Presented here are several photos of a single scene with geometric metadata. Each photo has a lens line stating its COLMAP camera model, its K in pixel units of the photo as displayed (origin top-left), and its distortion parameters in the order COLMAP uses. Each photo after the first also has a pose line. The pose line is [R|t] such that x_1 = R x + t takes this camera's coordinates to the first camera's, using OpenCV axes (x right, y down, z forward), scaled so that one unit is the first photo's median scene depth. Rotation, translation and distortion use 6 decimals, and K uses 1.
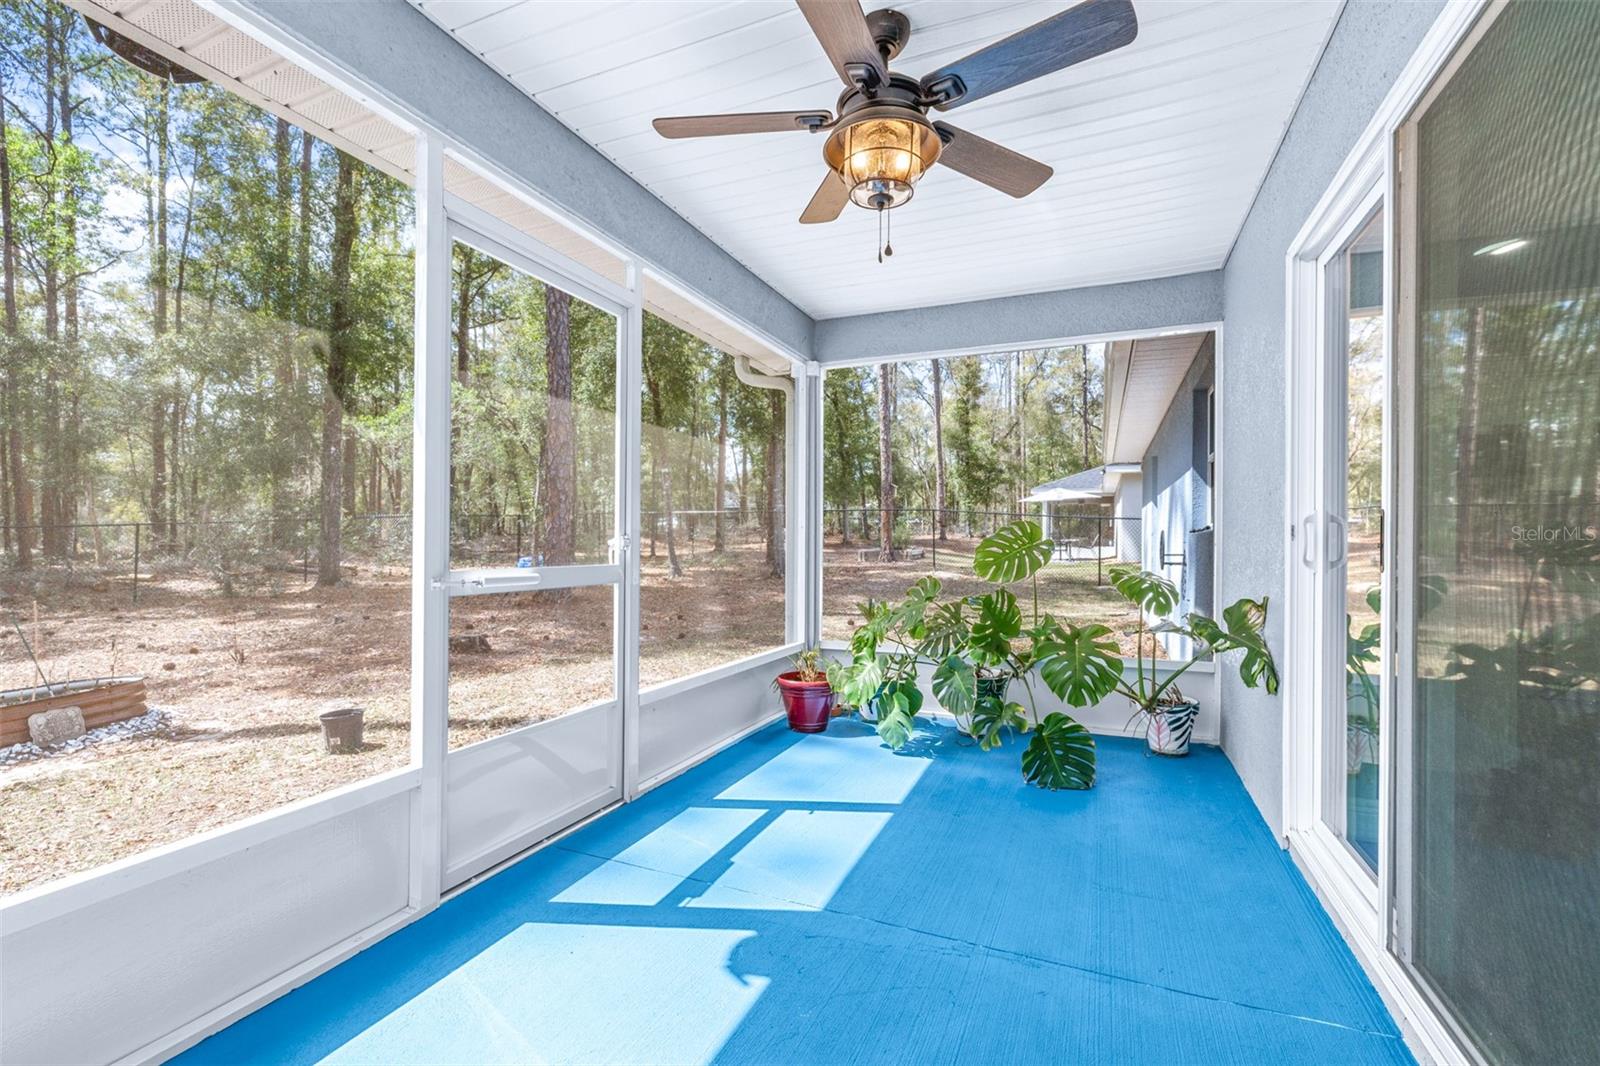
lens RADIAL K [[683.0, 0, 799.6], [0, 683.0, 536.5], [0, 0, 1]] dist [-0.000310, 0.000029]
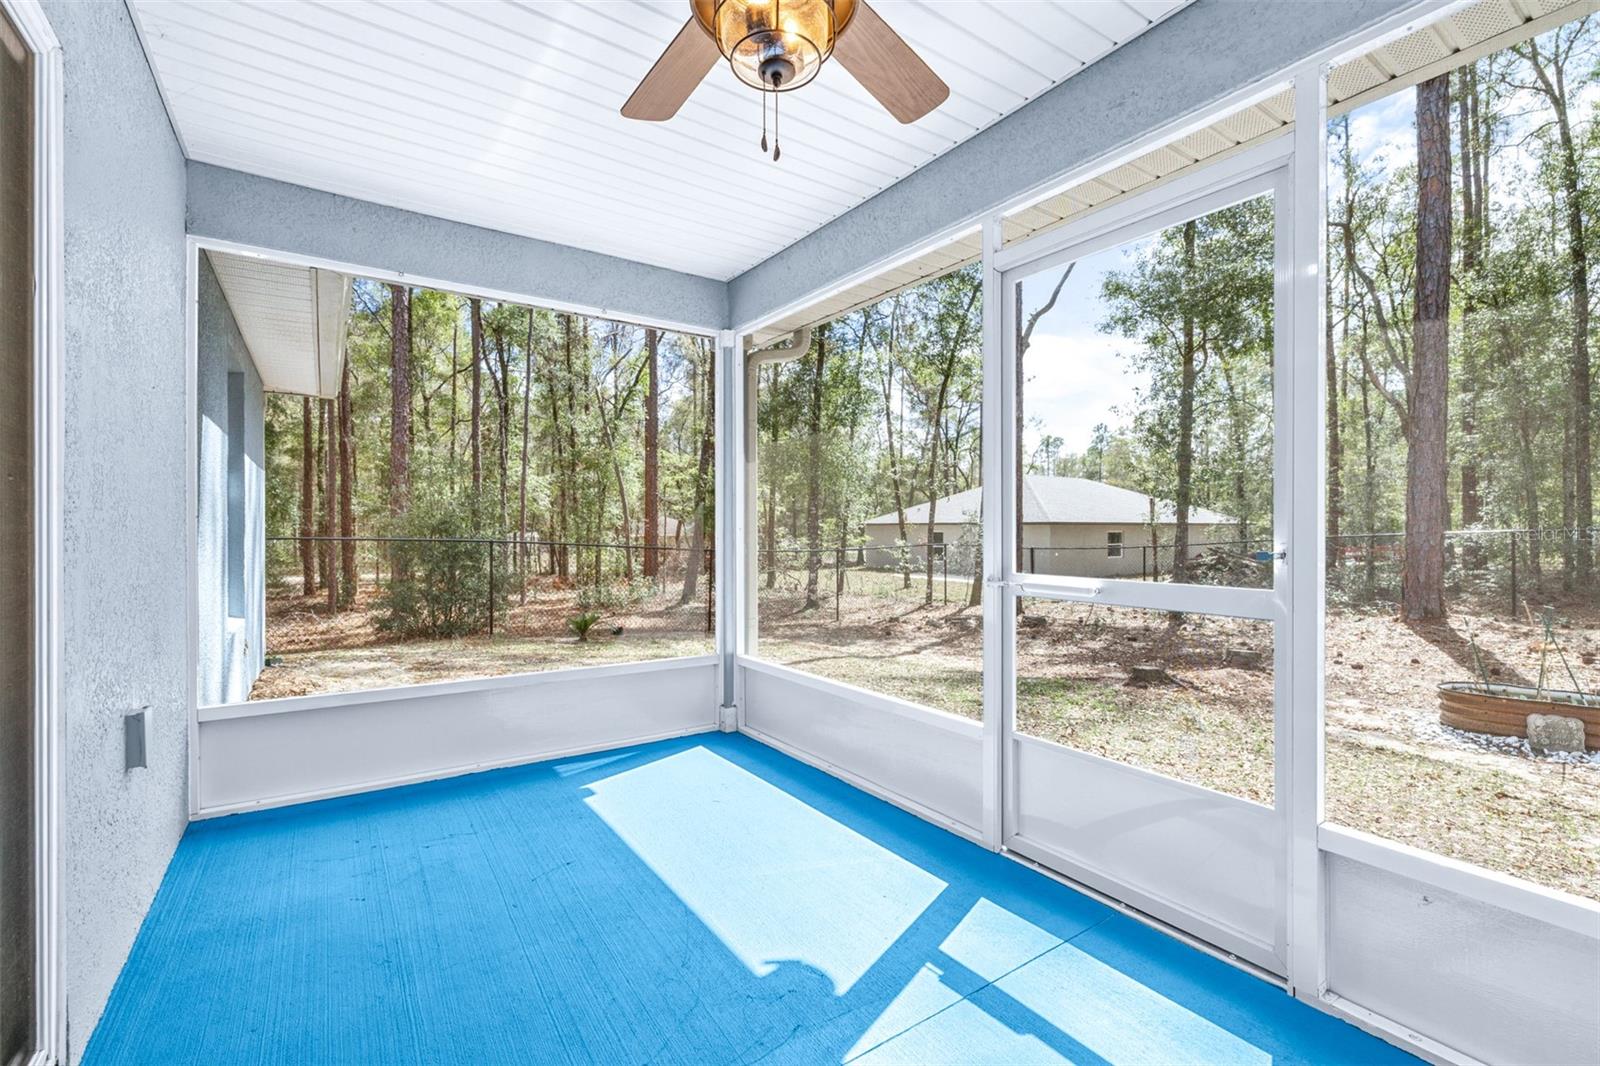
lens RADIAL K [[683.0, 0, 799.6], [0, 683.0, 536.5], [0, 0, 1]] dist [-0.000310, 0.000029]
pose [[-0.547059, -0.001364, -0.837093, 0.562527], [-0.002413, 0.999997, -0.000053, 0.006027], [0.837091, 0.001991, -0.547060, 1.185931]]
